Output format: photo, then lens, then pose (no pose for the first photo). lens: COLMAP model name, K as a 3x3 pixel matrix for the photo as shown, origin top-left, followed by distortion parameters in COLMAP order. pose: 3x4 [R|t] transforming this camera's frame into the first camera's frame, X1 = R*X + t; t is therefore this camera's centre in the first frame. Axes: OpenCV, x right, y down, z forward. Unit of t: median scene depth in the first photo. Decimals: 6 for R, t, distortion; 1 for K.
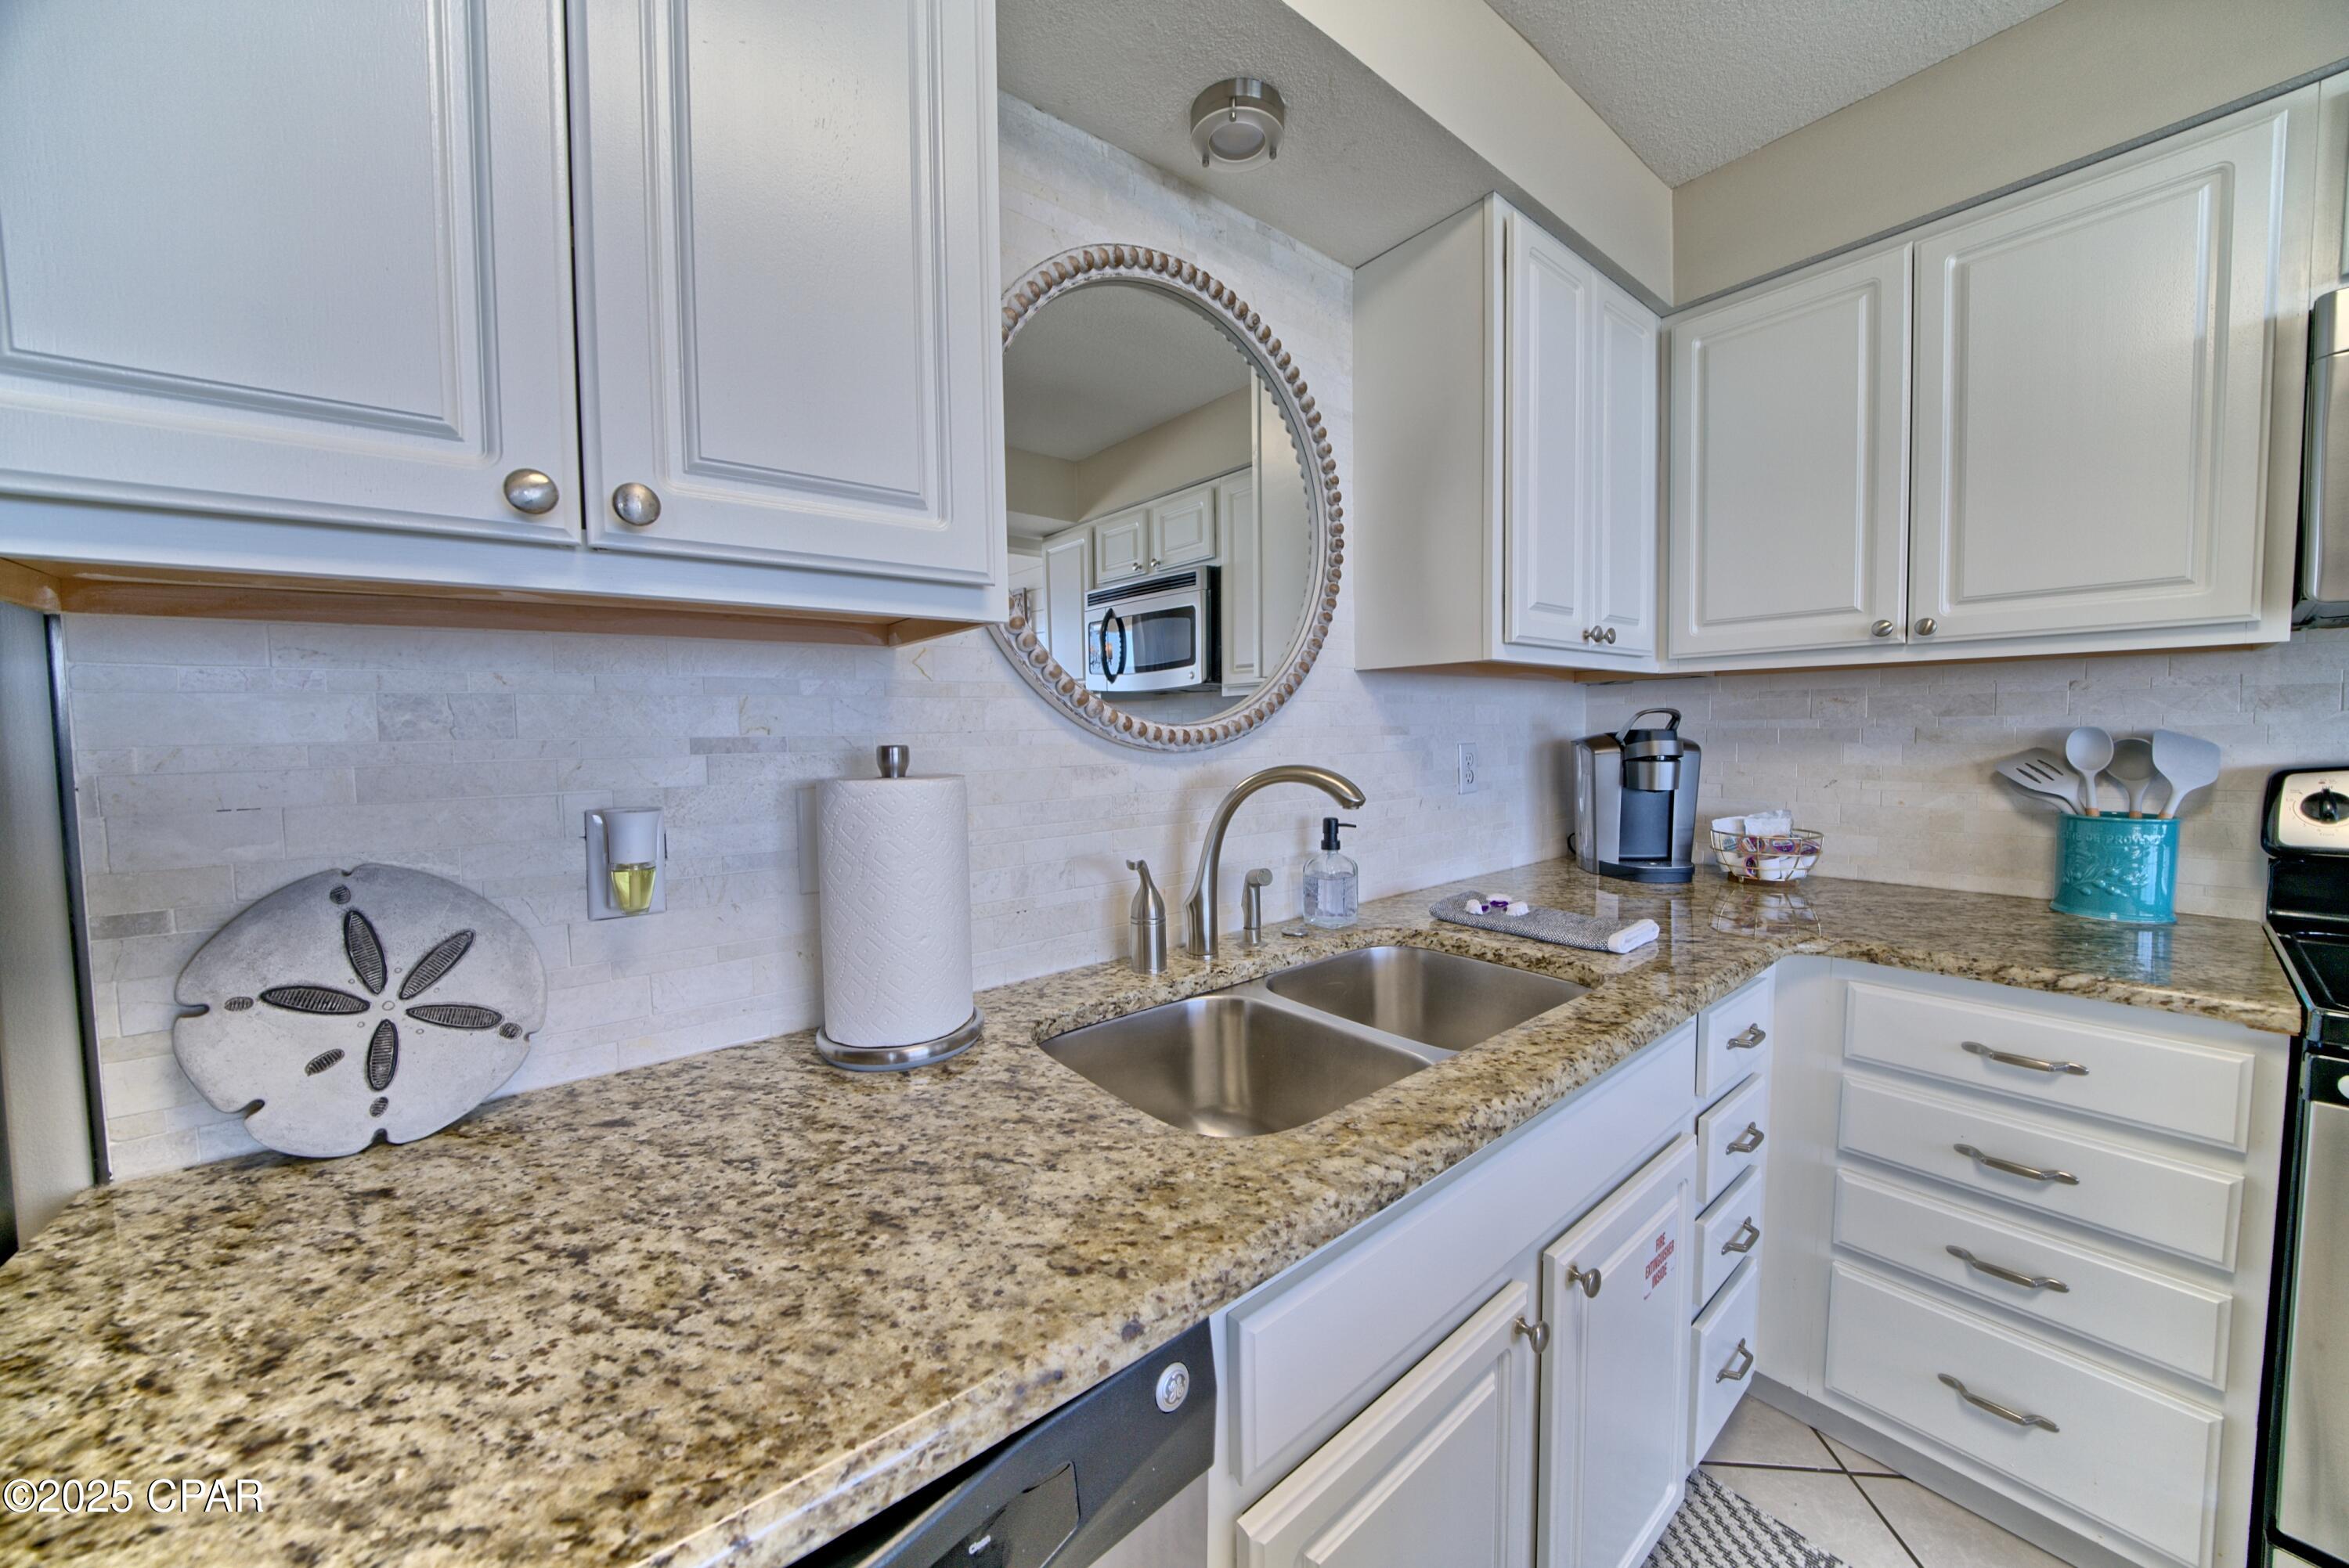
lens RADIAL K [[810.2, 0, 1175.8], [0, 810.2, 778.7], [0, 0, 1]] dist [-0.015814, -0.000229]
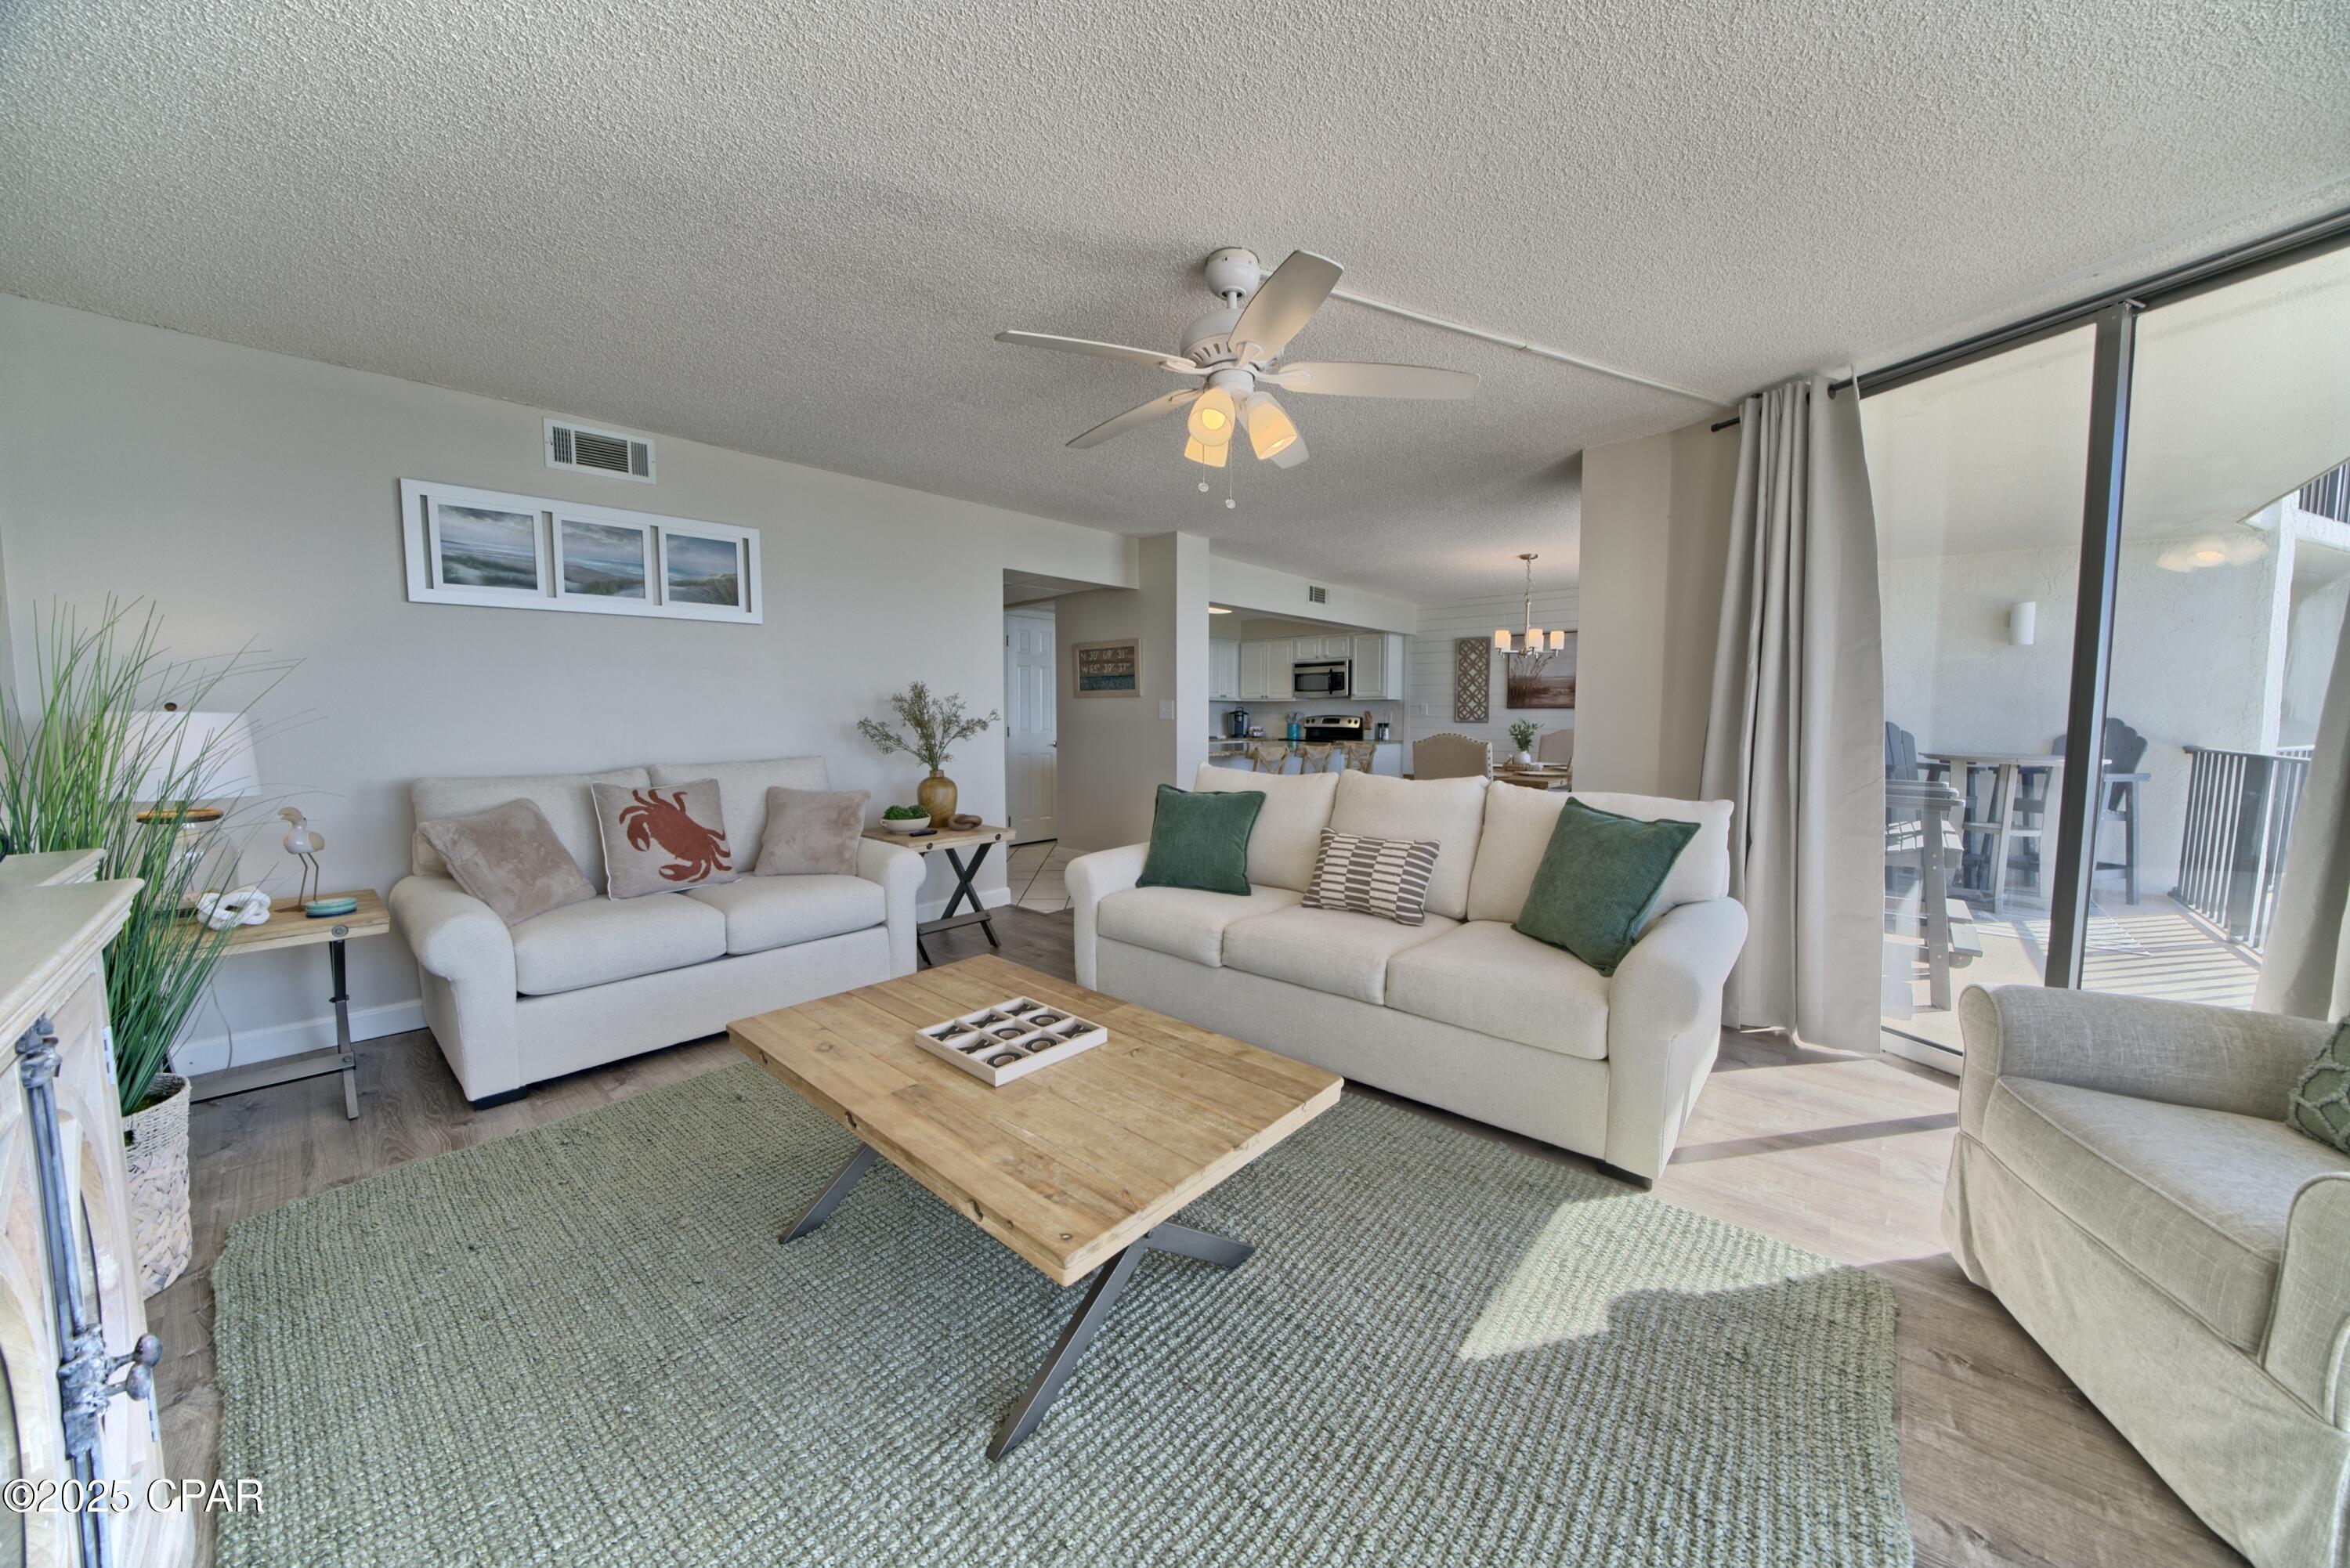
lens RADIAL K [[810.6, 0, 1165.0], [0, 810.6, 776.0], [0, 0, 1]] dist [-0.015814, -0.000229]
pose [[0.989032, 0.010990, 0.147293, -0.782261], [-0.013079, 0.999827, 0.013219, 0.334033], [-0.147122, -0.015000, 0.989005, -4.659437]]
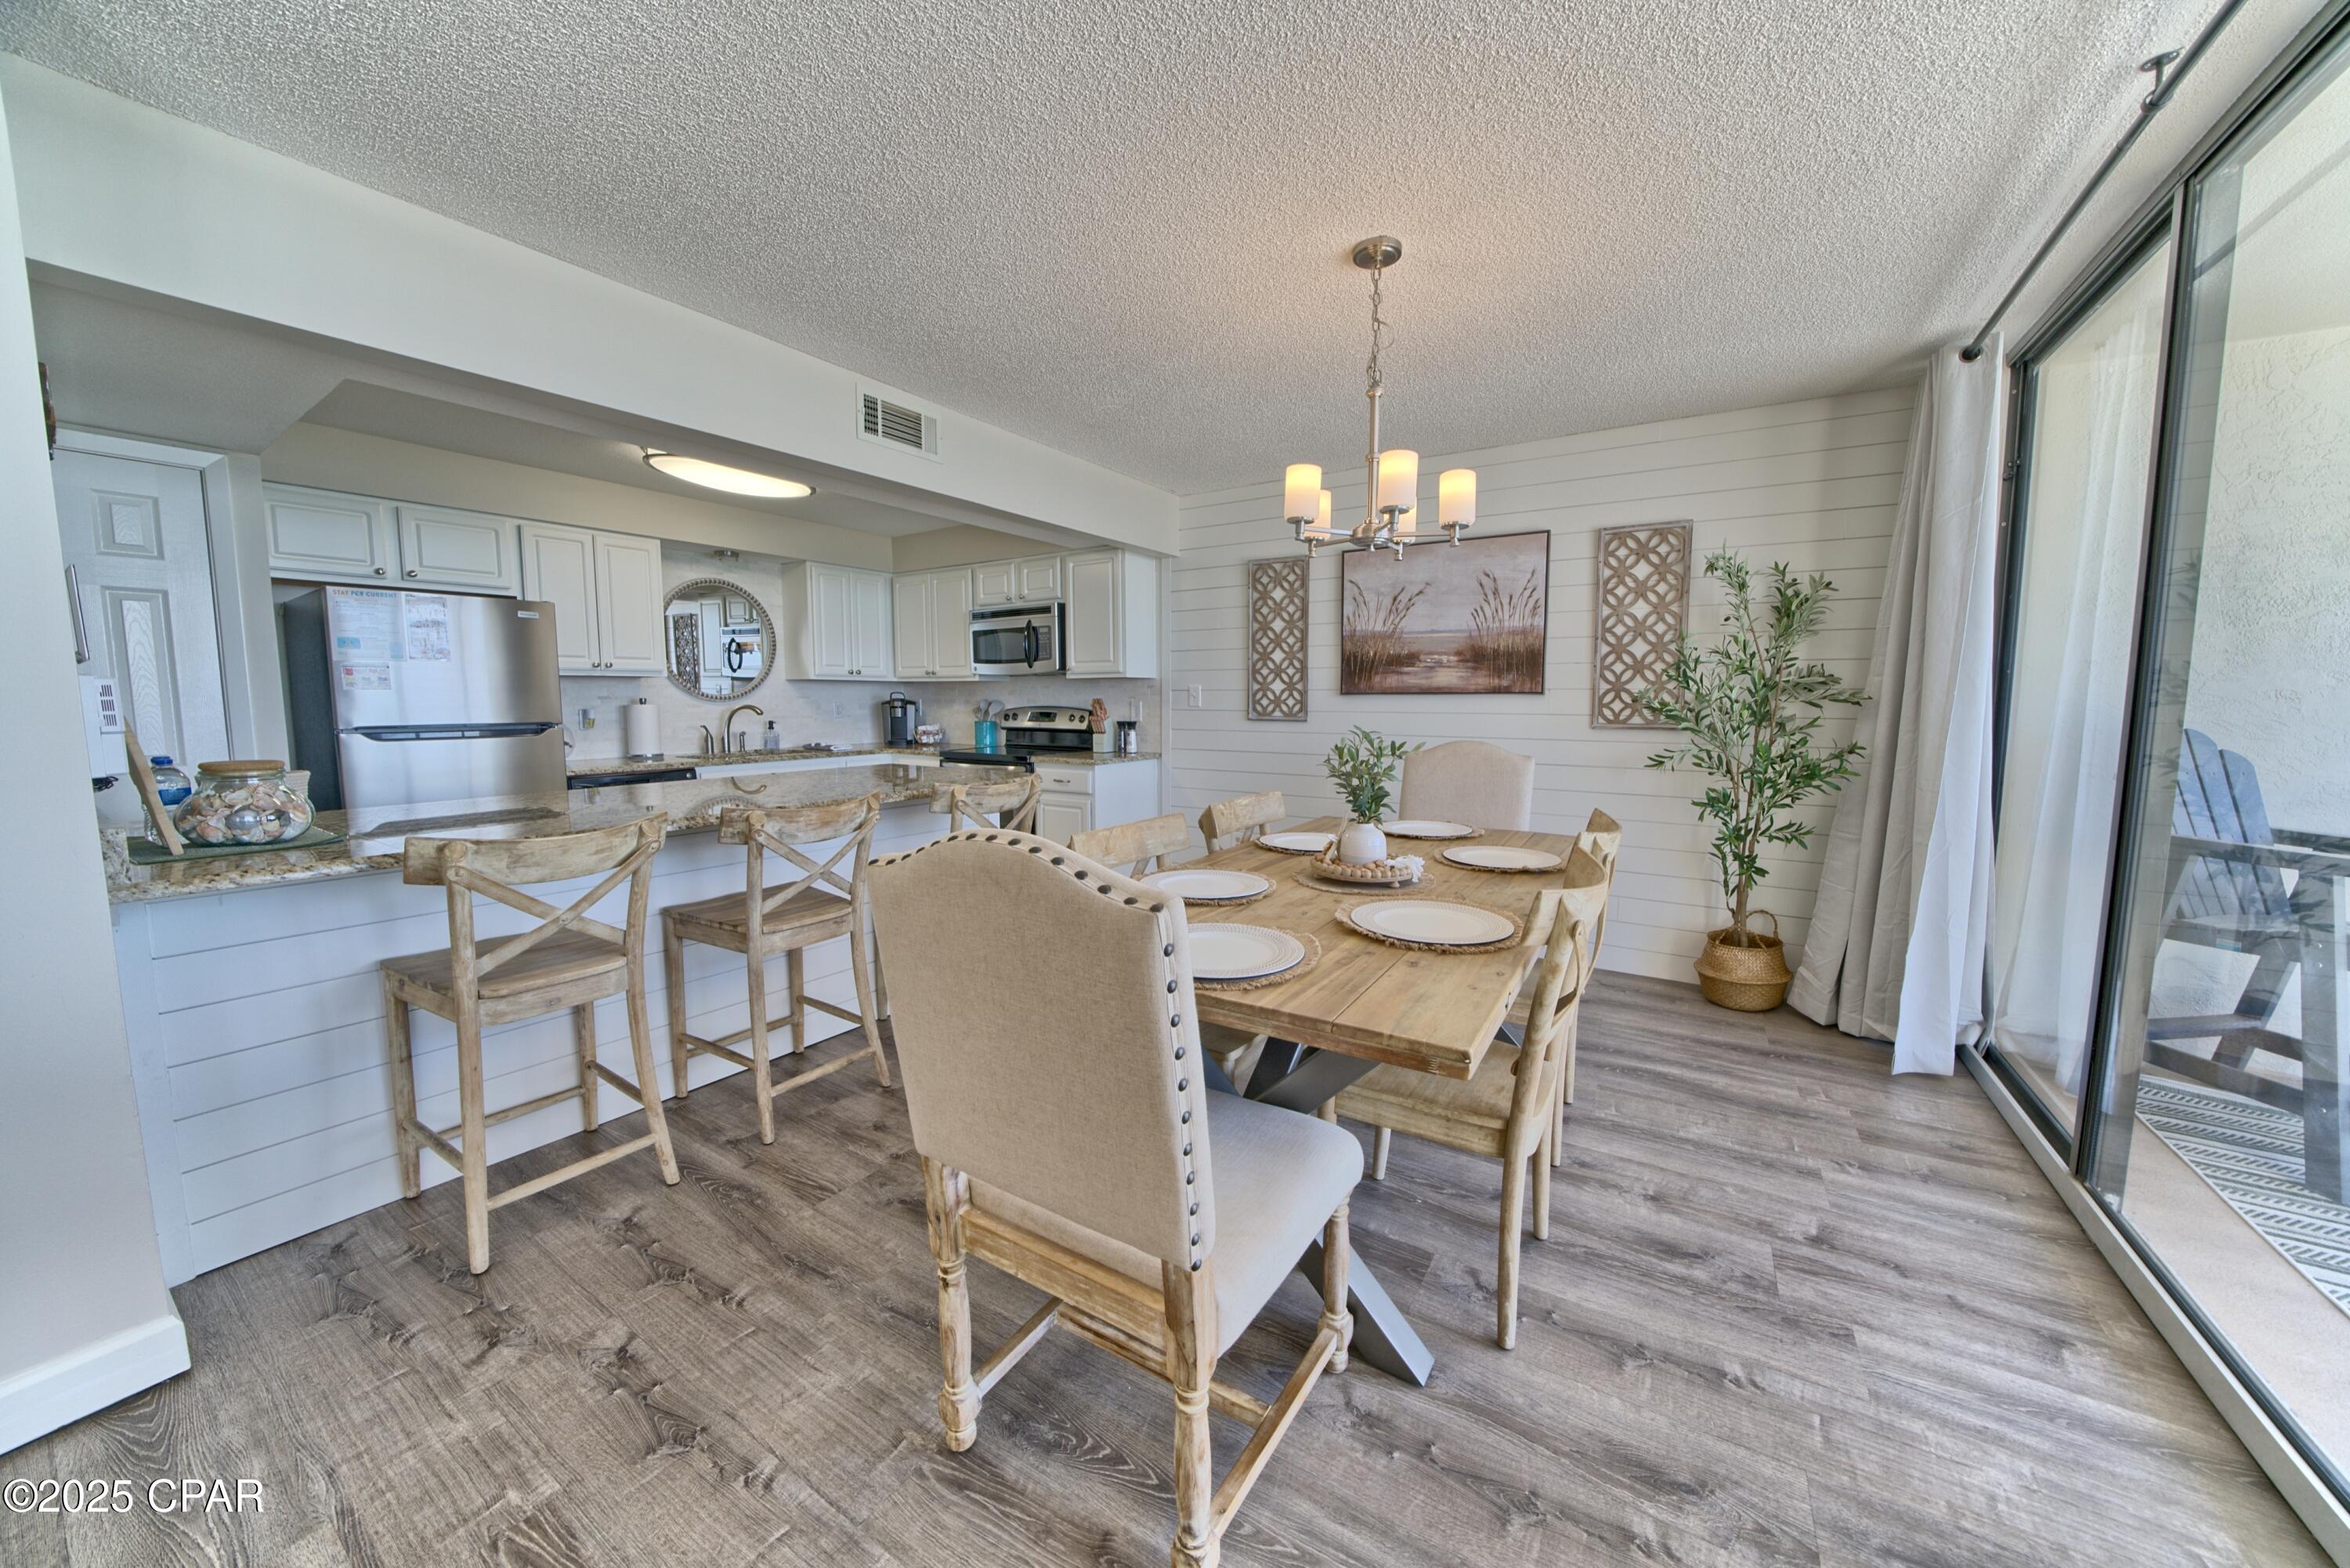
lens RADIAL K [[810.6, 0, 1171.8], [0, 810.6, 782.2], [0, 0, 1]] dist [-0.015814, -0.000229]
pose [[0.950170, -0.013797, 0.311425, 0.624233], [0.000175, 0.999043, 0.043728, 0.133853], [-0.311731, -0.041495, 0.949264, -2.469395]]
